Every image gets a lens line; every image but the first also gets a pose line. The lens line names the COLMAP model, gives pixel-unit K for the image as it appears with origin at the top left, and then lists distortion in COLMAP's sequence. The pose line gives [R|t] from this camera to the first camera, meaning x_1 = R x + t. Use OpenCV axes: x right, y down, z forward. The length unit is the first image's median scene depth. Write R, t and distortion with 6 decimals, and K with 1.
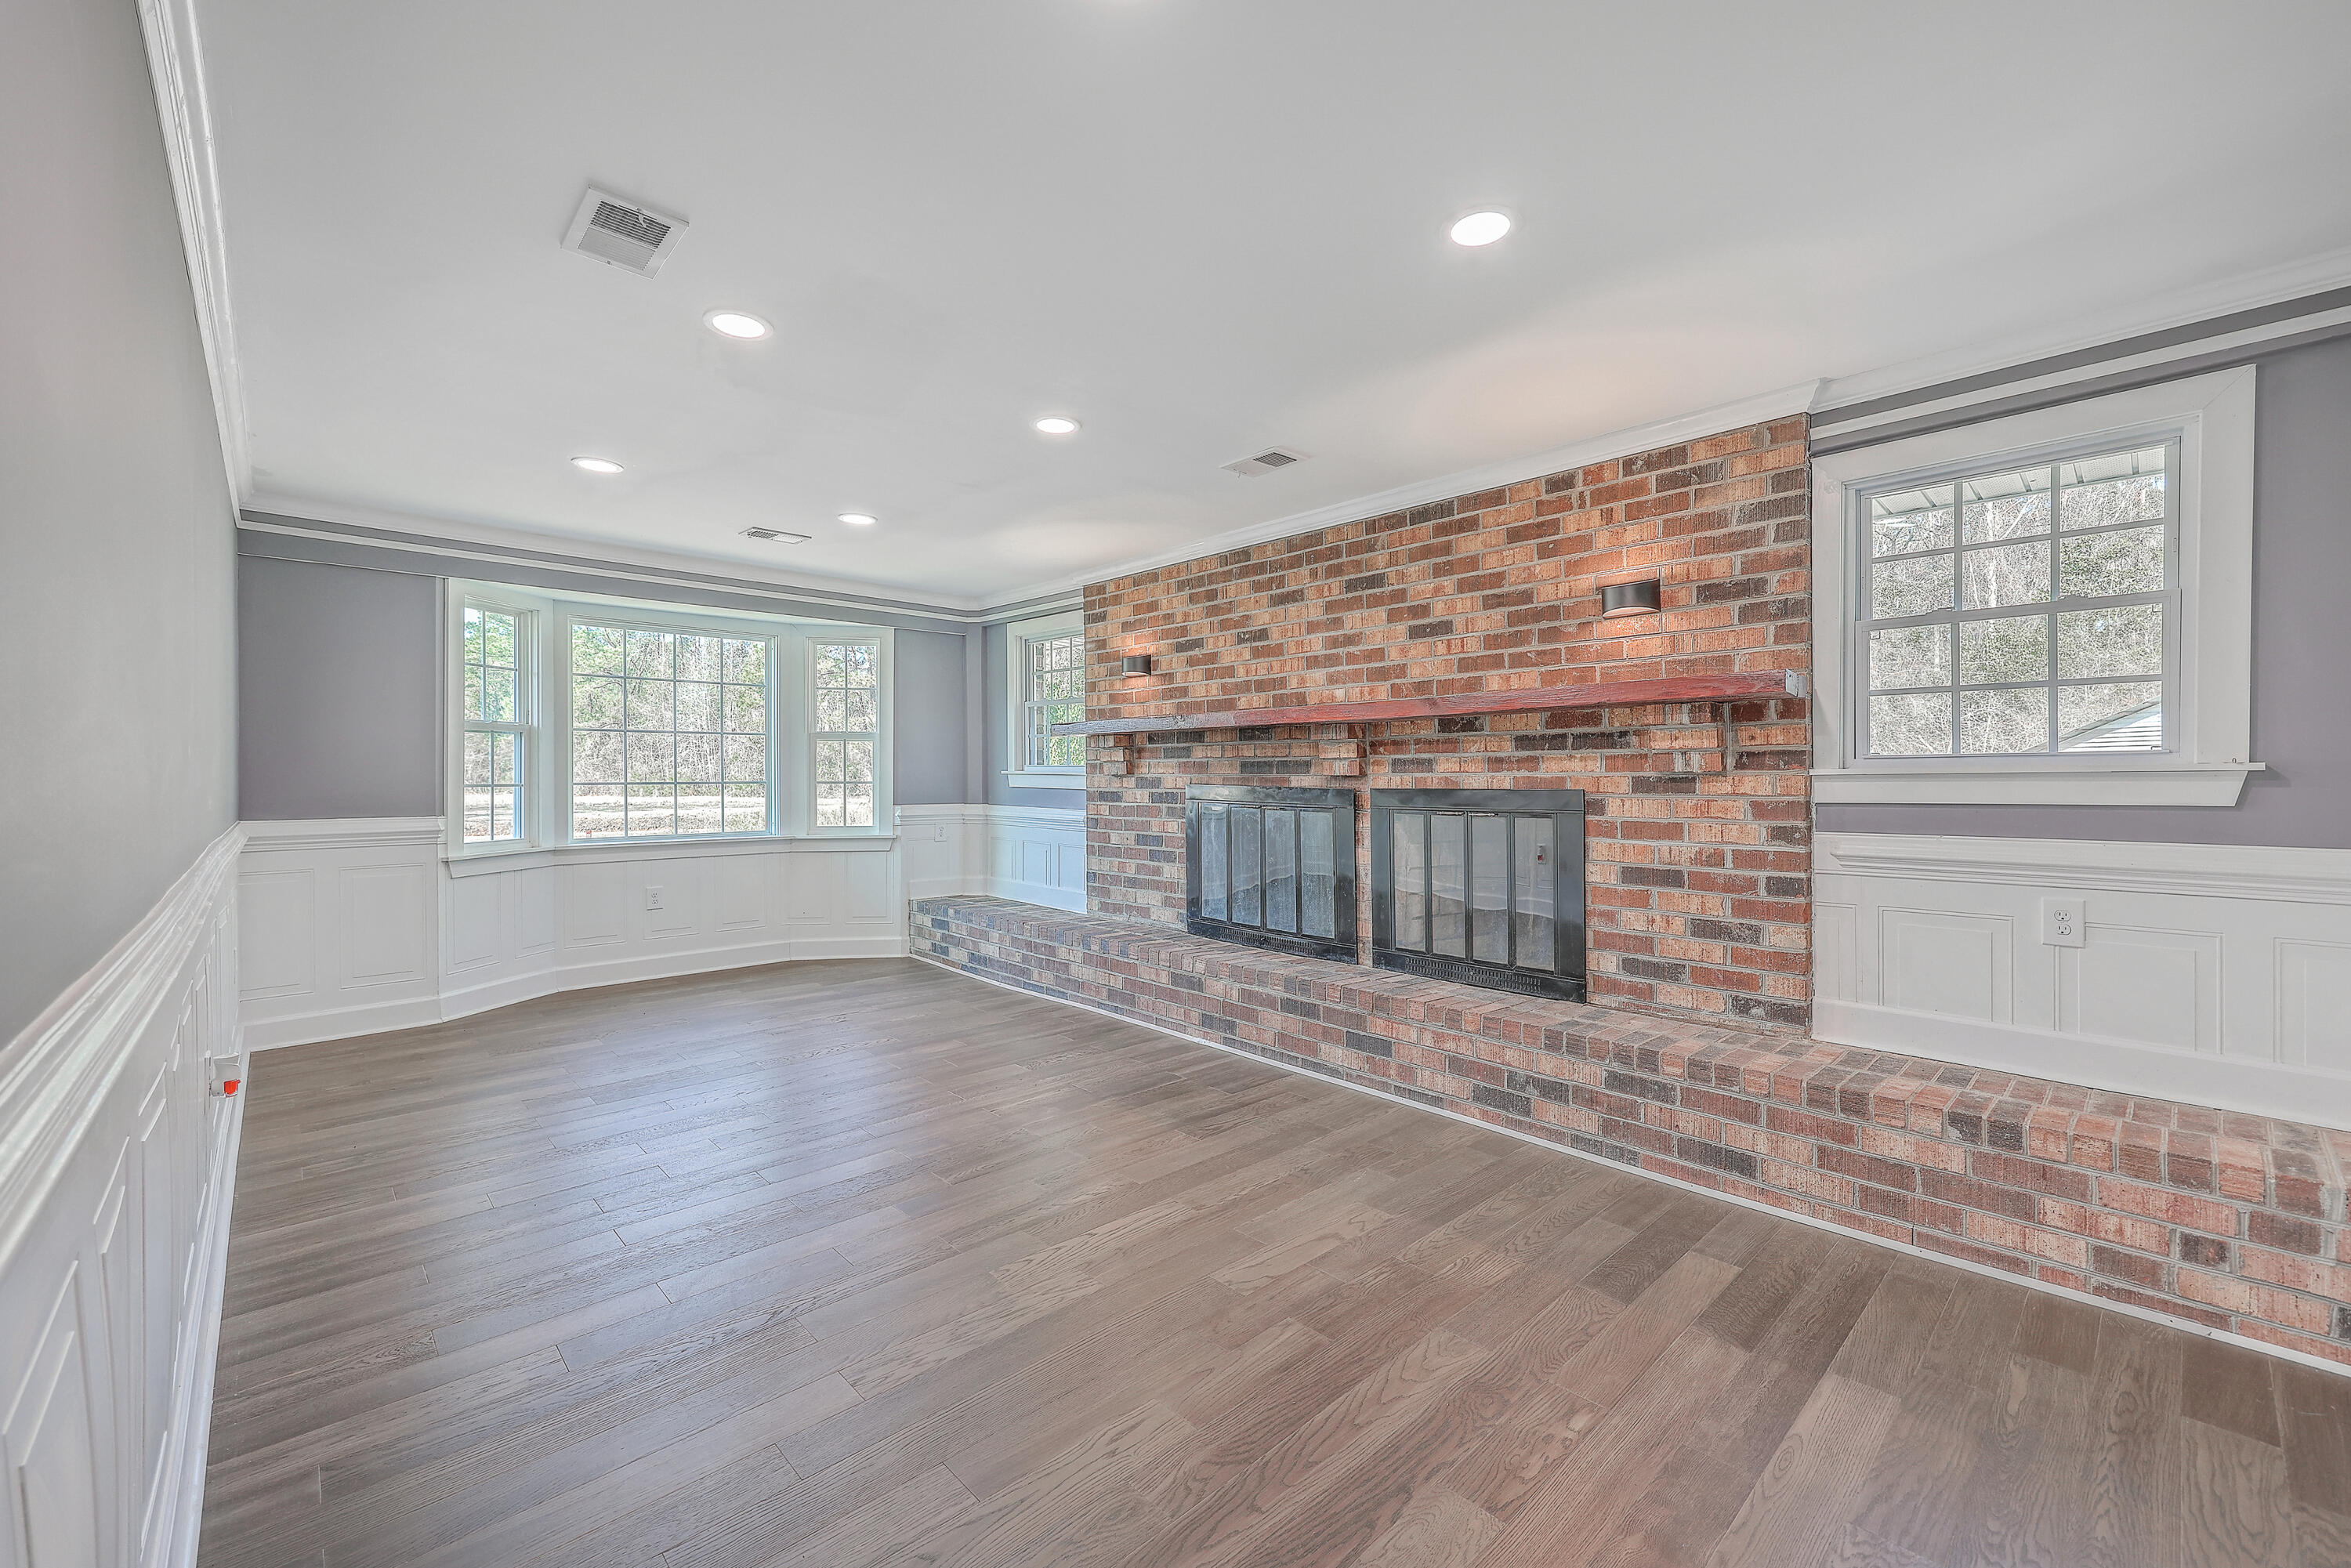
lens RADIAL K [[955.2, 0, 1209.2], [0, 955.2, 782.4], [0, 0, 1]] dist [0.000818, 0.000478]
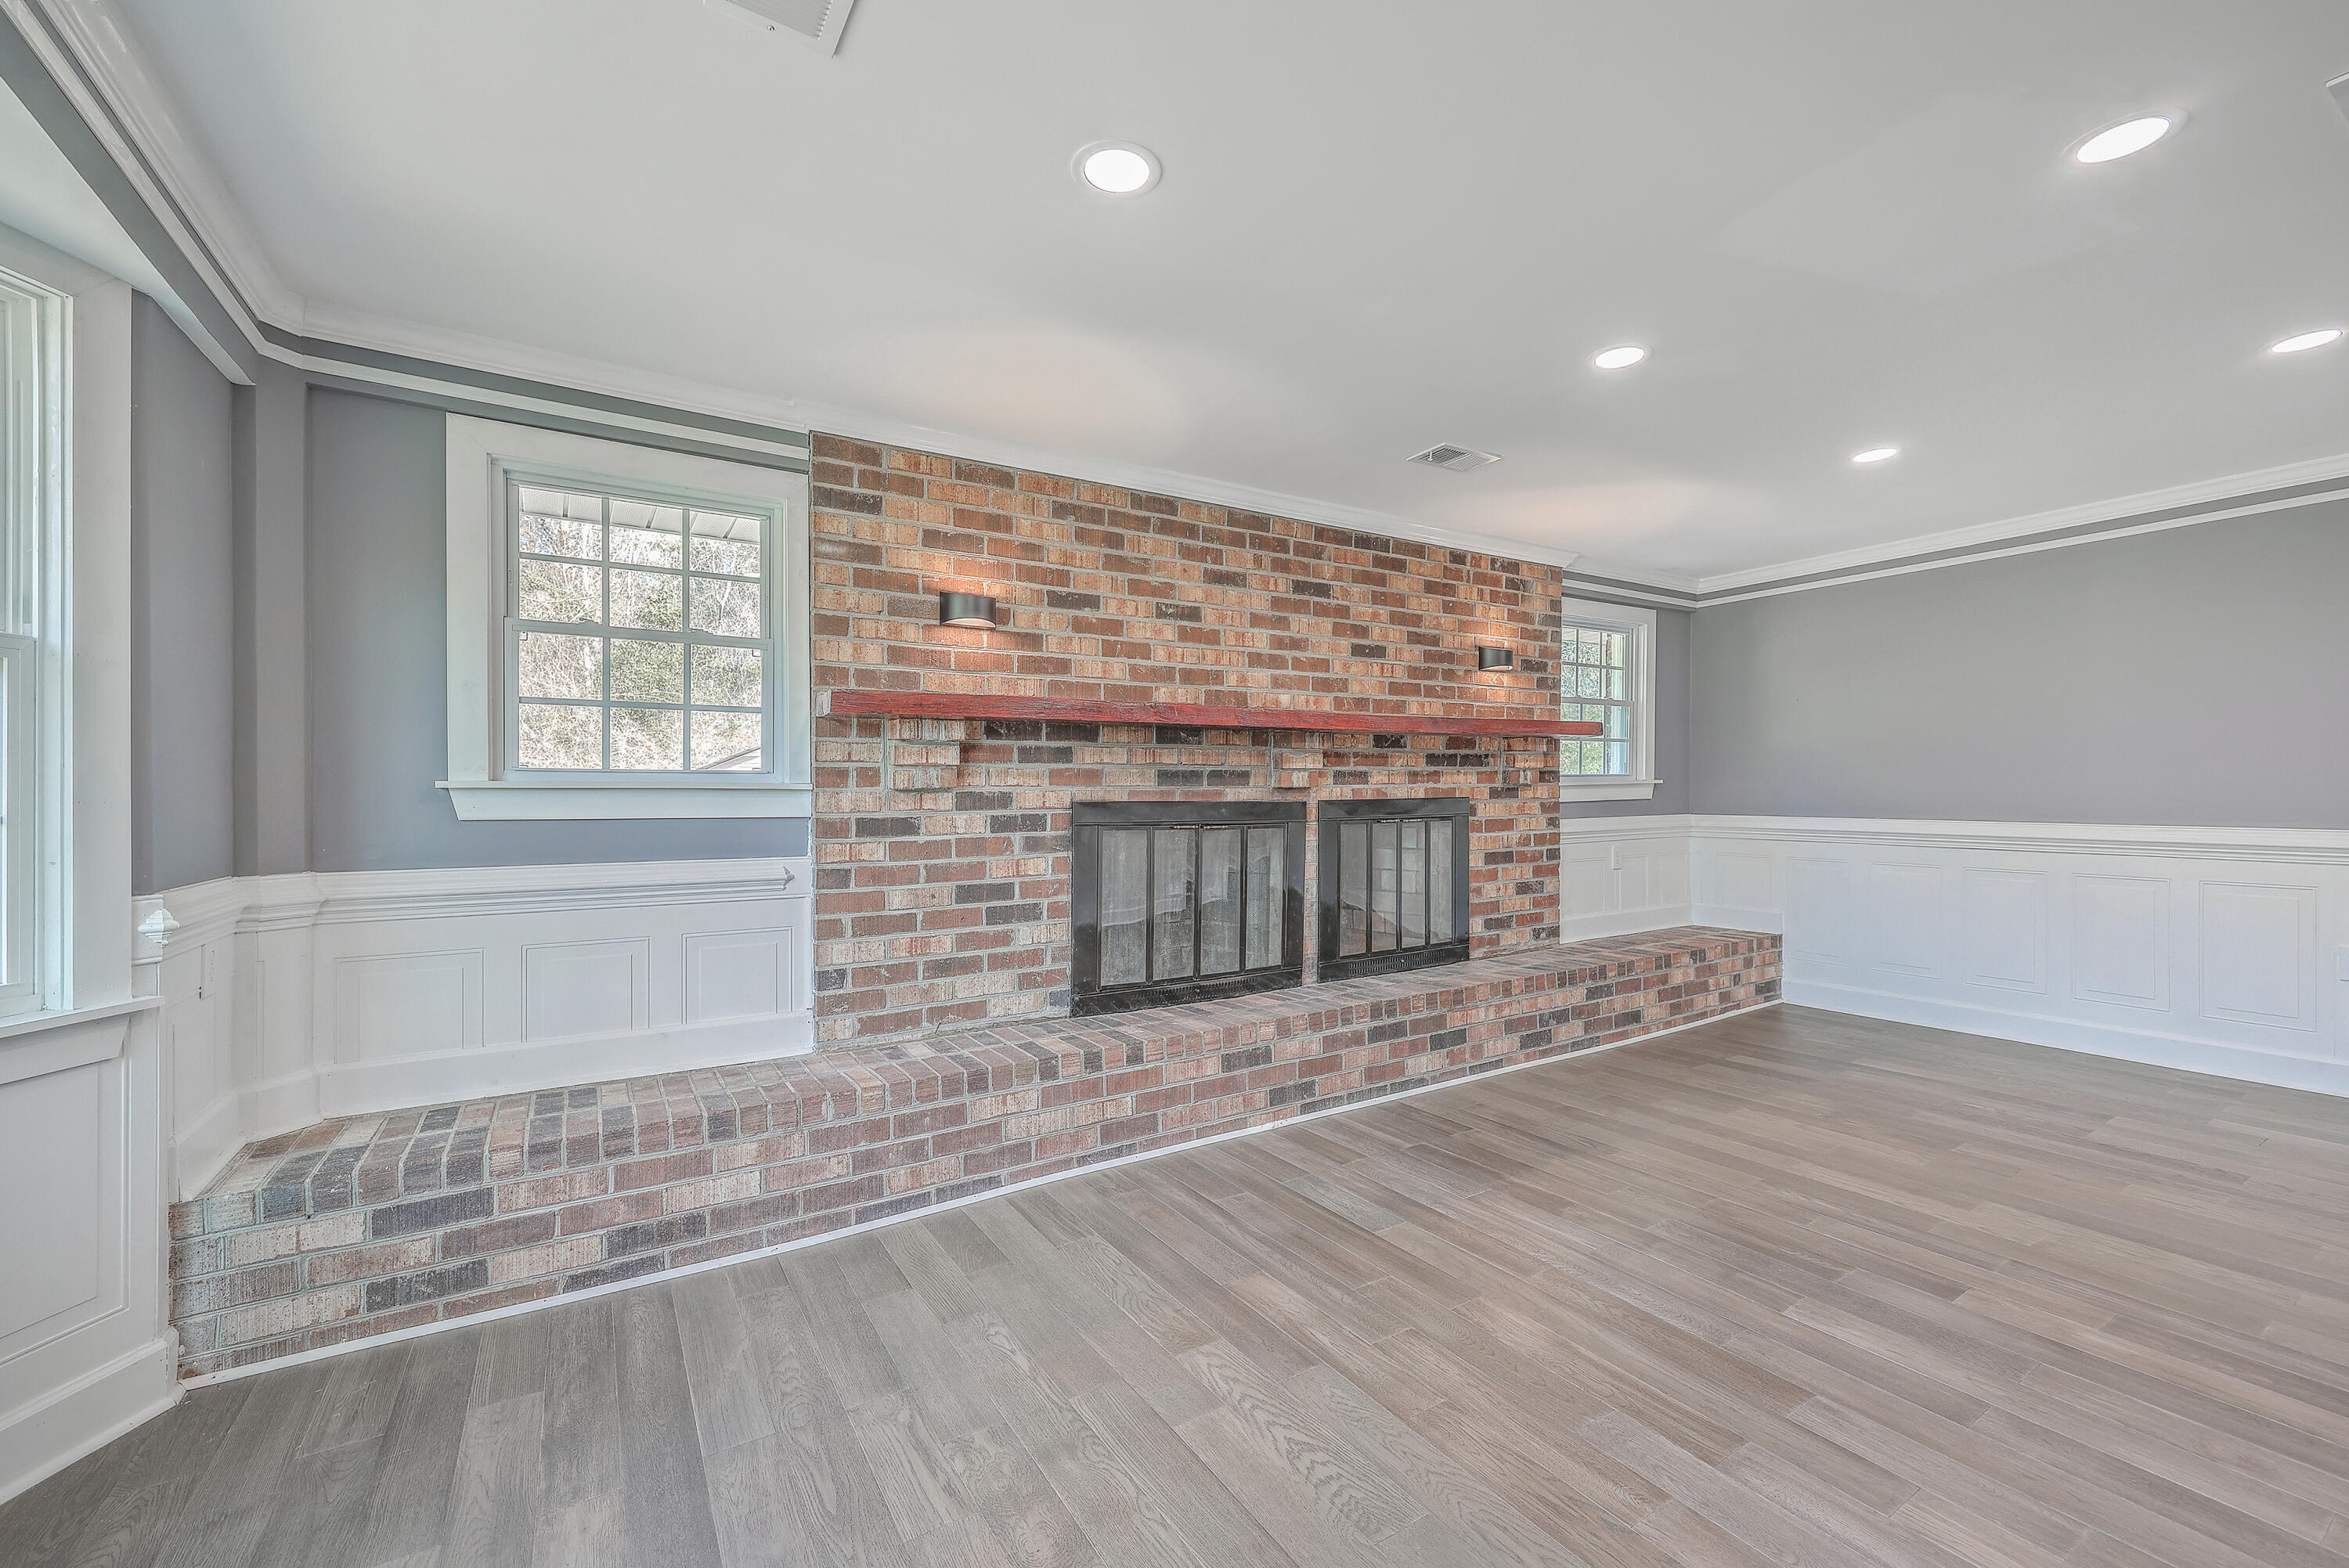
lens RADIAL K [[954.3, 0, 1187.2], [0, 954.3, 788.1], [0, 0, 1]] dist [0.000818, 0.000478]
pose [[0.205759, -0.005205, 0.978589, -0.816478], [0.009952, 0.999945, 0.003226, -0.010905], [-0.978552, 0.009075, 0.205799, 0.932238]]
